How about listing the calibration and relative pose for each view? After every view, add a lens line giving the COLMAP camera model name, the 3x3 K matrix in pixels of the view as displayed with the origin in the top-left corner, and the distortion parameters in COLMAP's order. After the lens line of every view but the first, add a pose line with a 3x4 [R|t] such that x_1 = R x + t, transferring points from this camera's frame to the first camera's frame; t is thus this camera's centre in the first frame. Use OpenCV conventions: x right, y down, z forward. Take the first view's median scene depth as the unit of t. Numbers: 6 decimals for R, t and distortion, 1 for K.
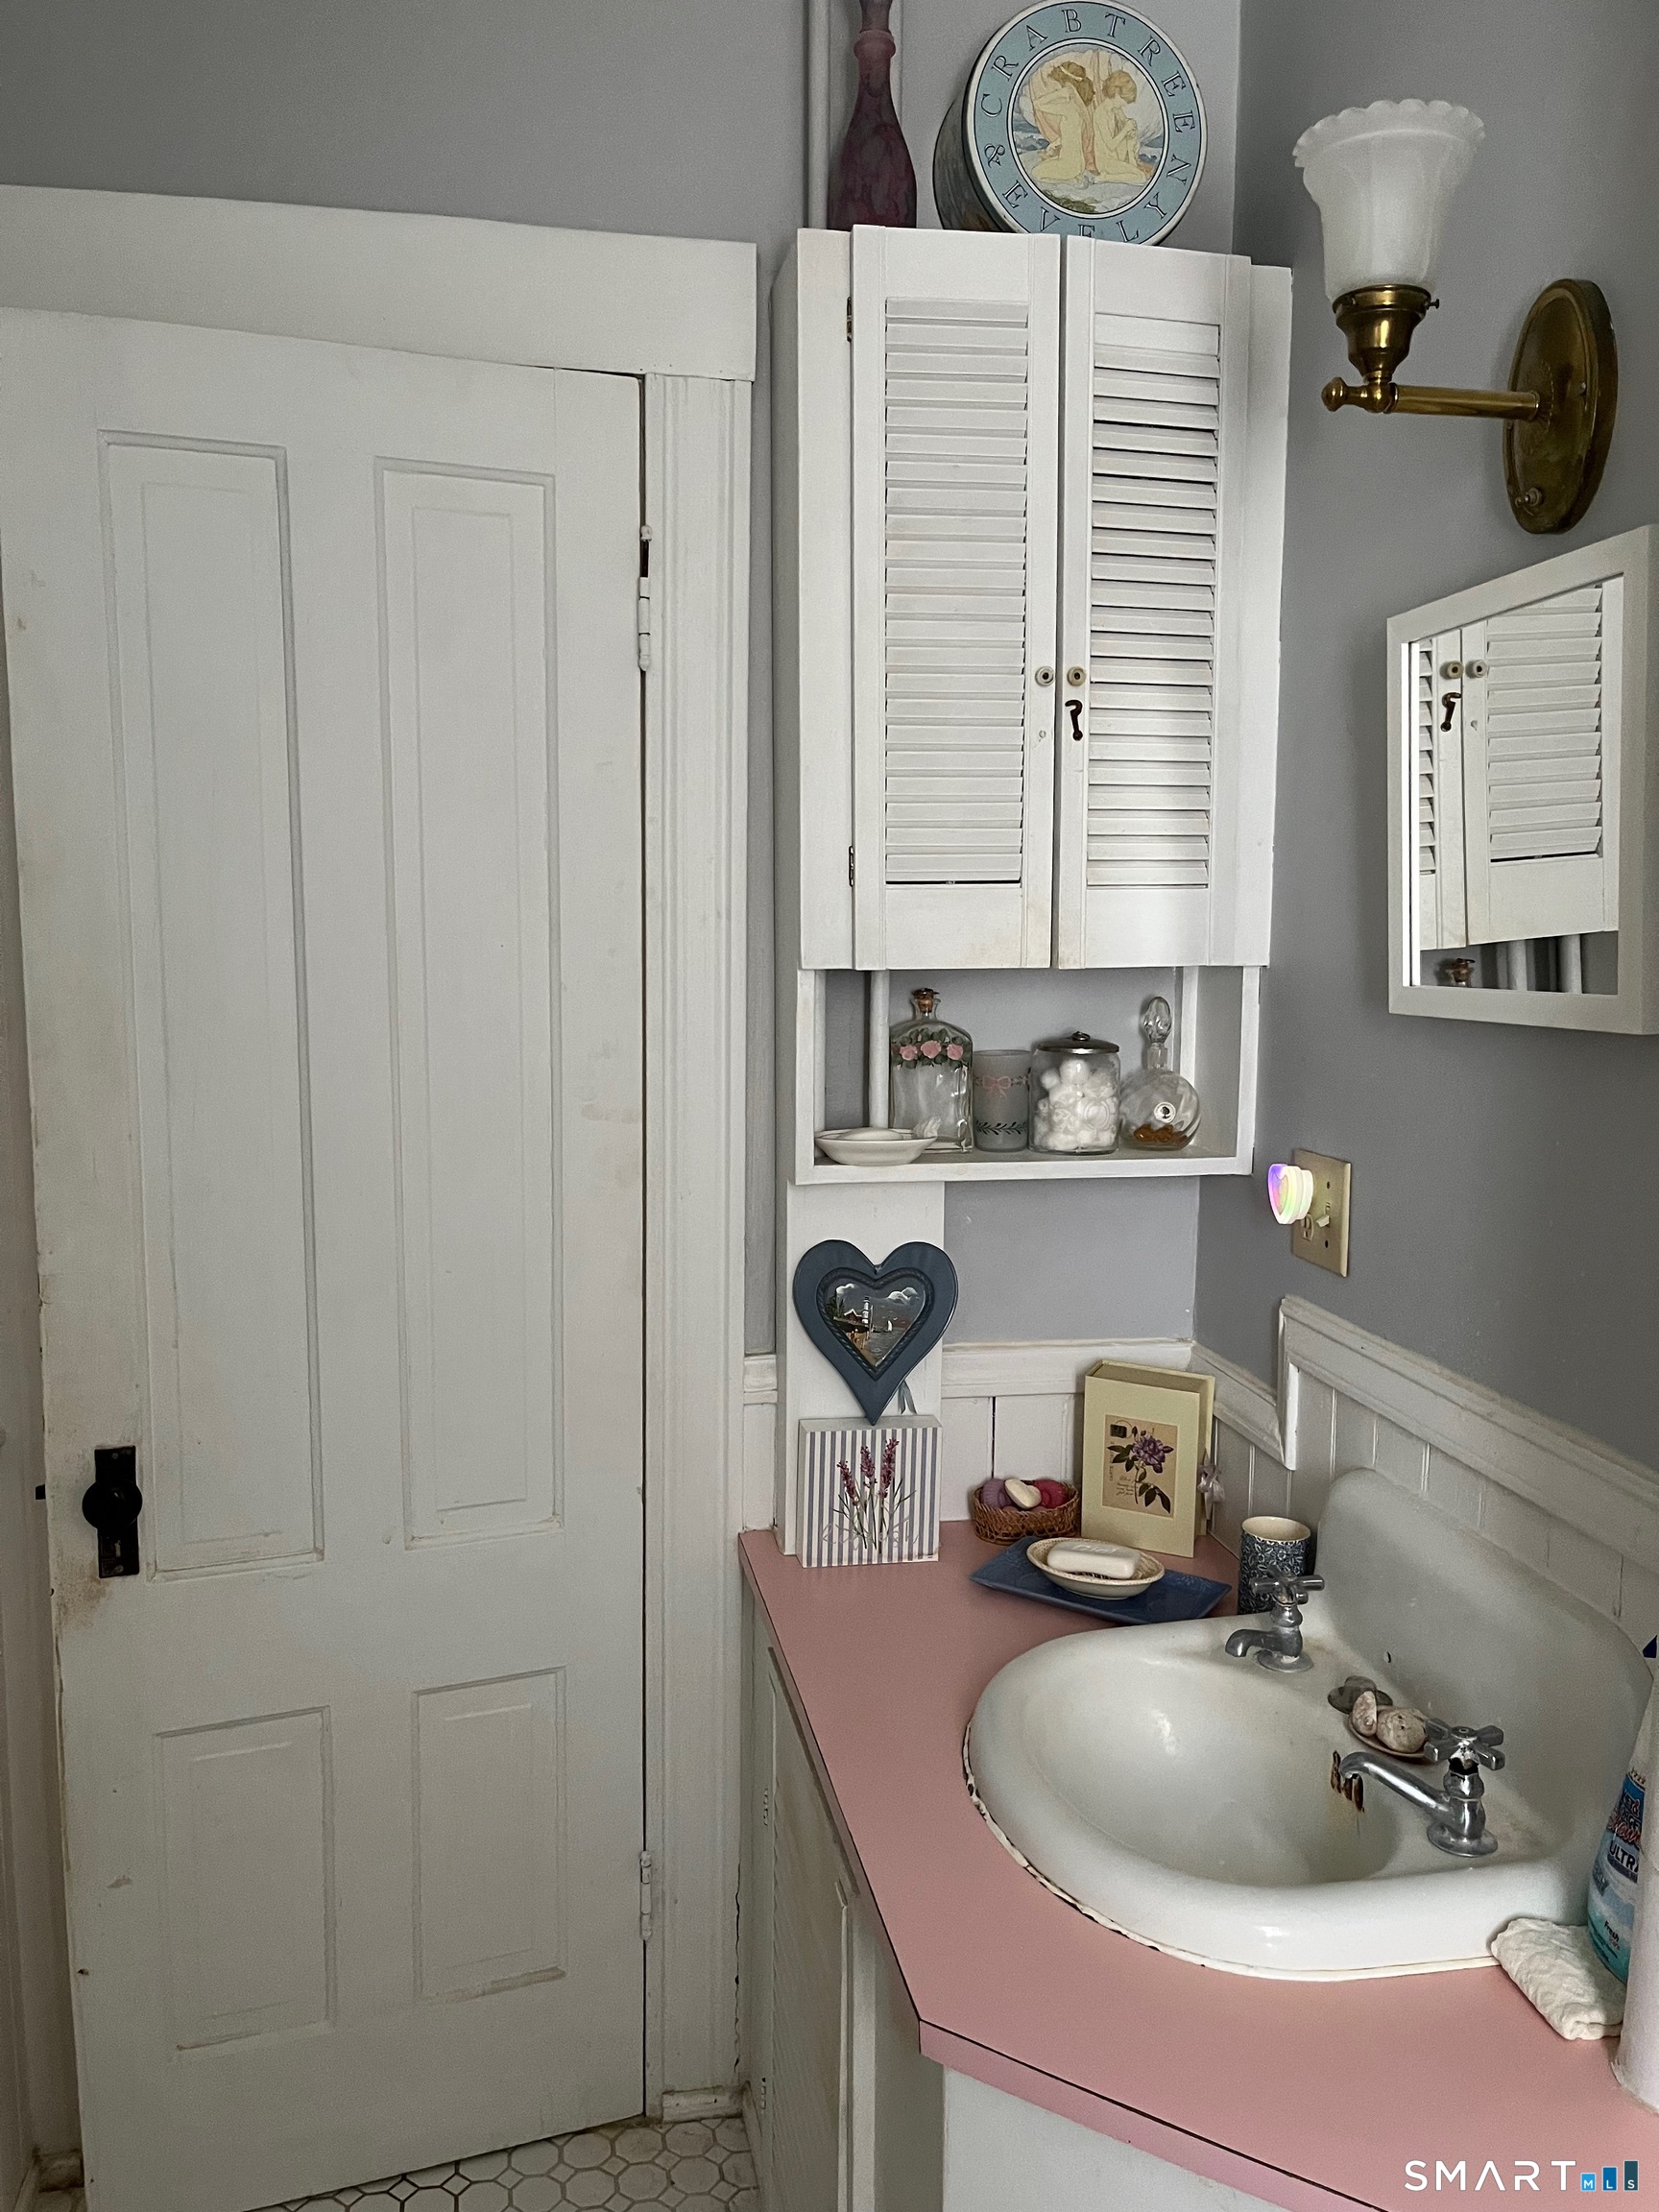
lens RADIAL K [[1684.9, 0, 826.8], [0, 1684.9, 1104.5], [0, 0, 1]] dist [0.046319, -0.063417]
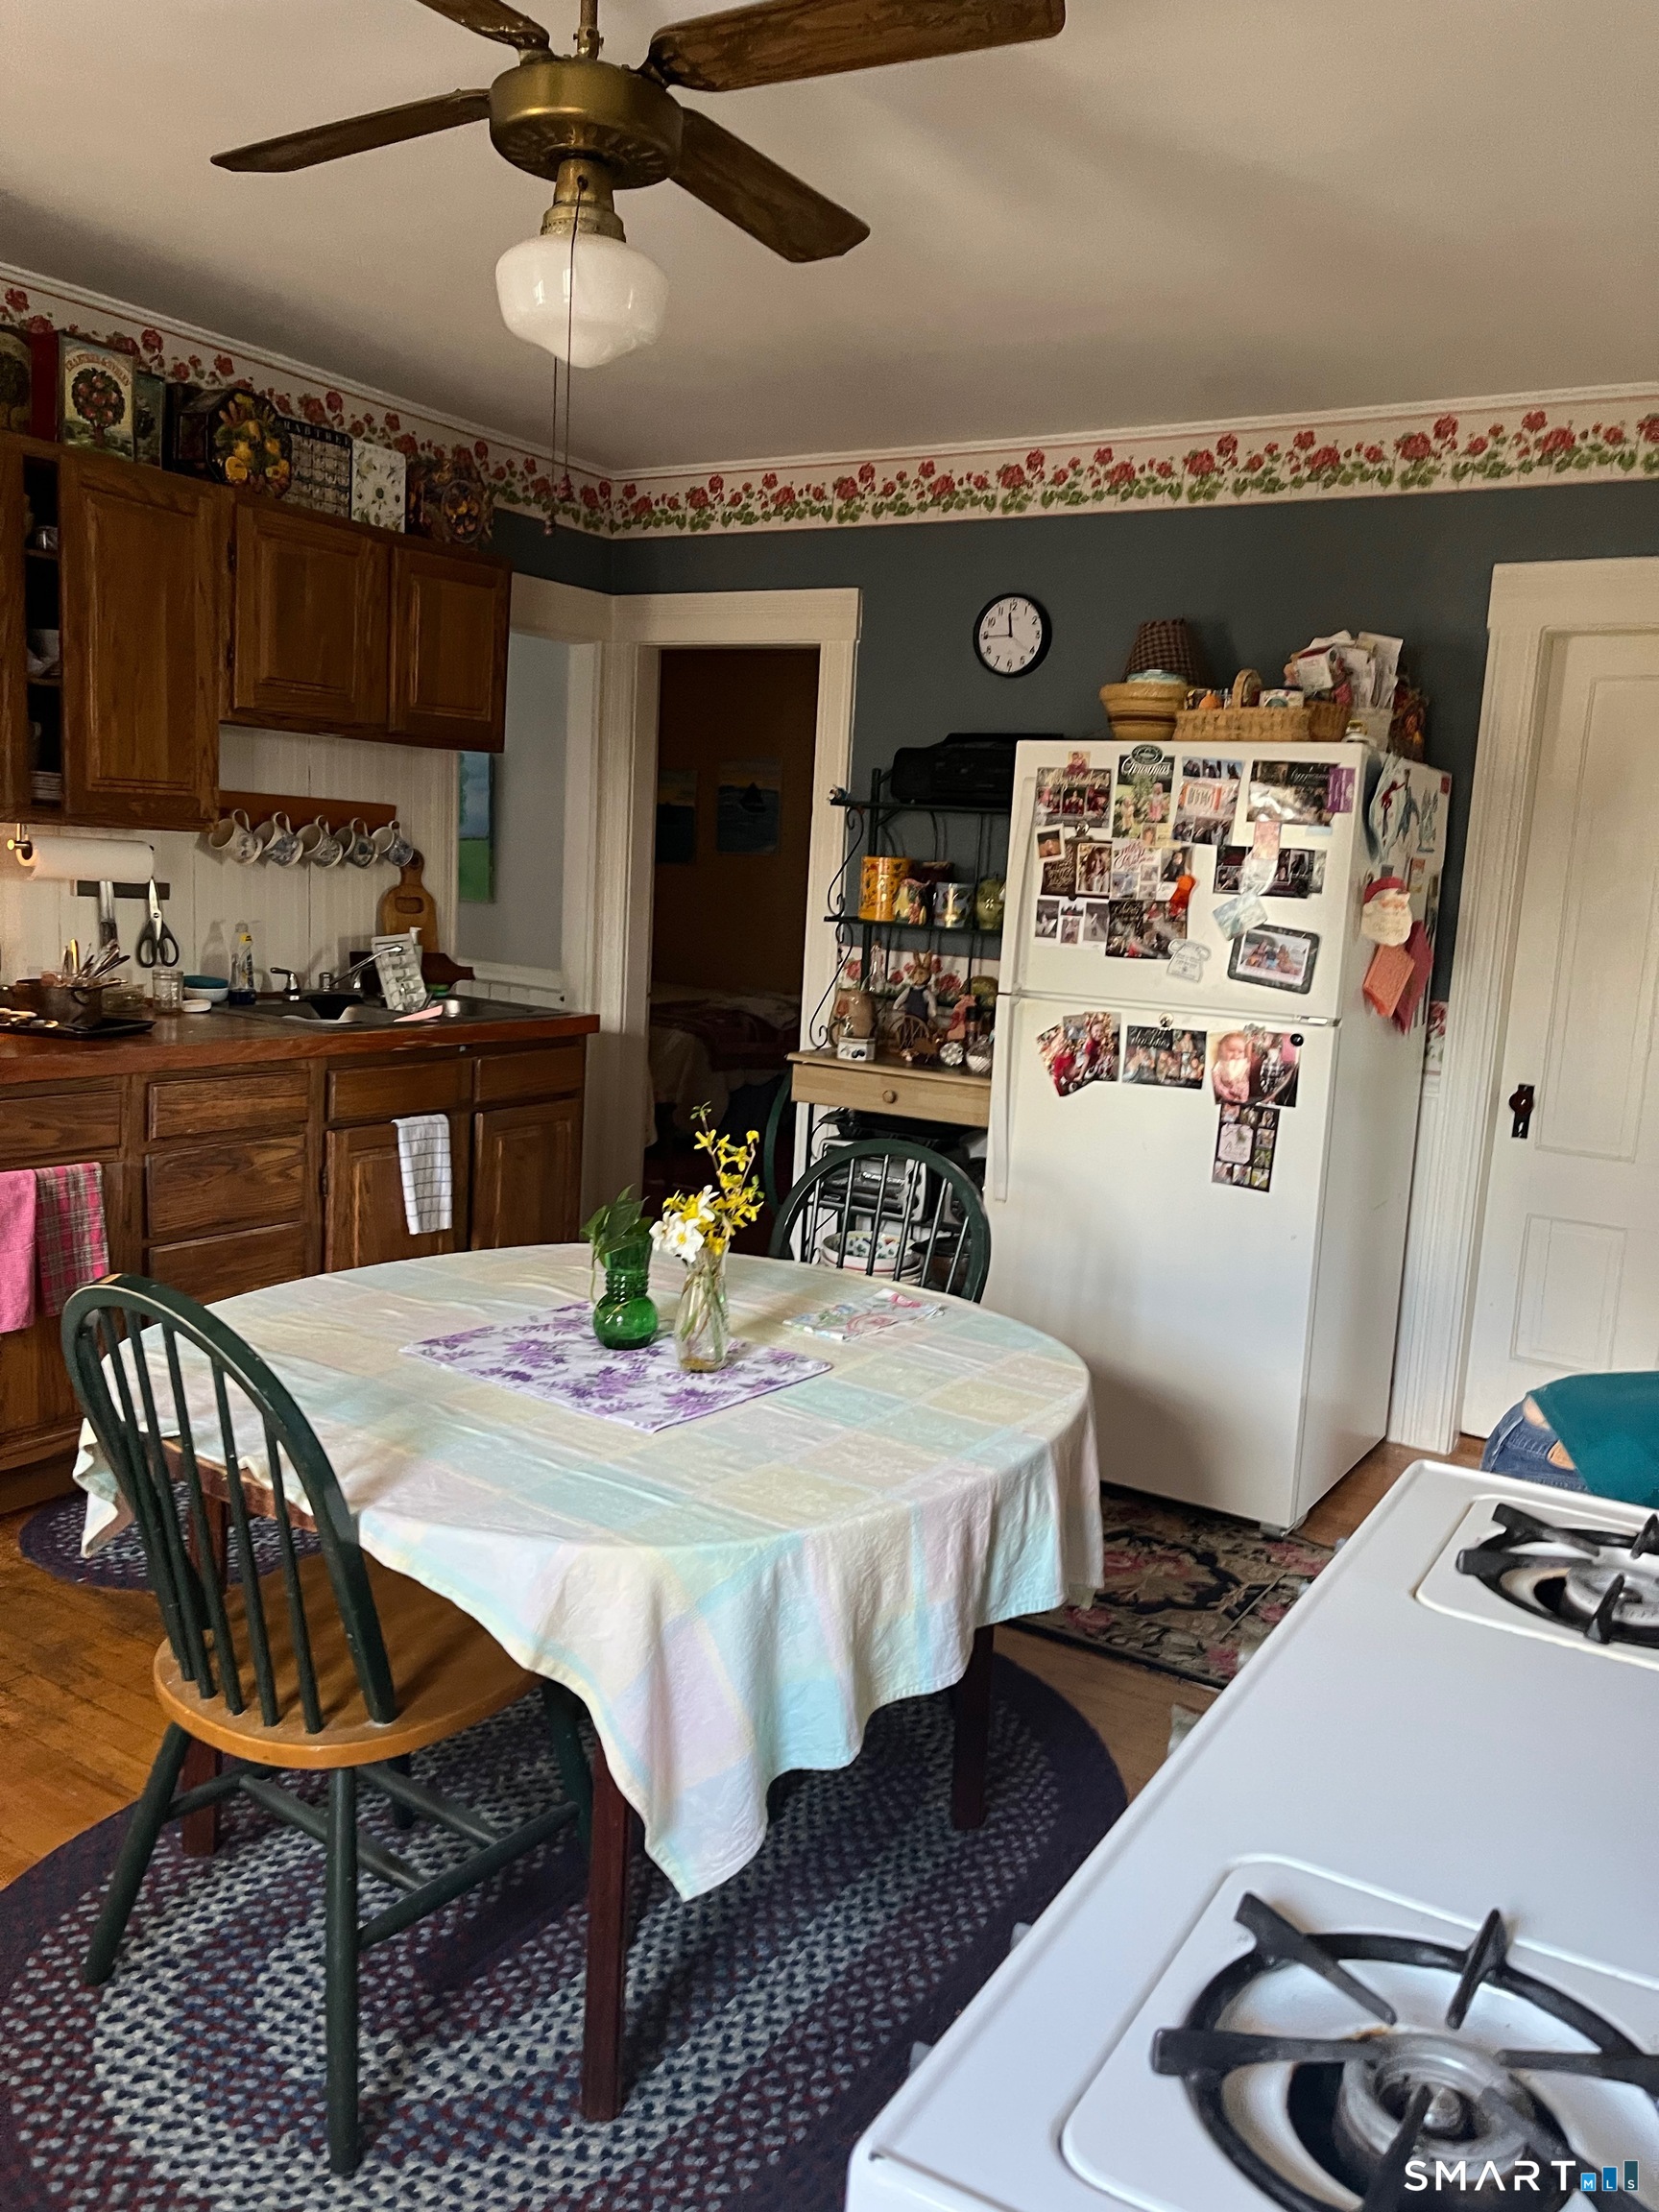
lens RADIAL K [[1684.9, 0, 841.7], [0, 1684.9, 1102.3], [0, 0, 1]] dist [0.046319, -0.063417]
pose [[0.734570, 0.136123, -0.664739, 0.505122], [-0.122730, 0.990166, 0.067141, 0.184442], [0.667341, 0.032263, 0.744053, -1.536416]]
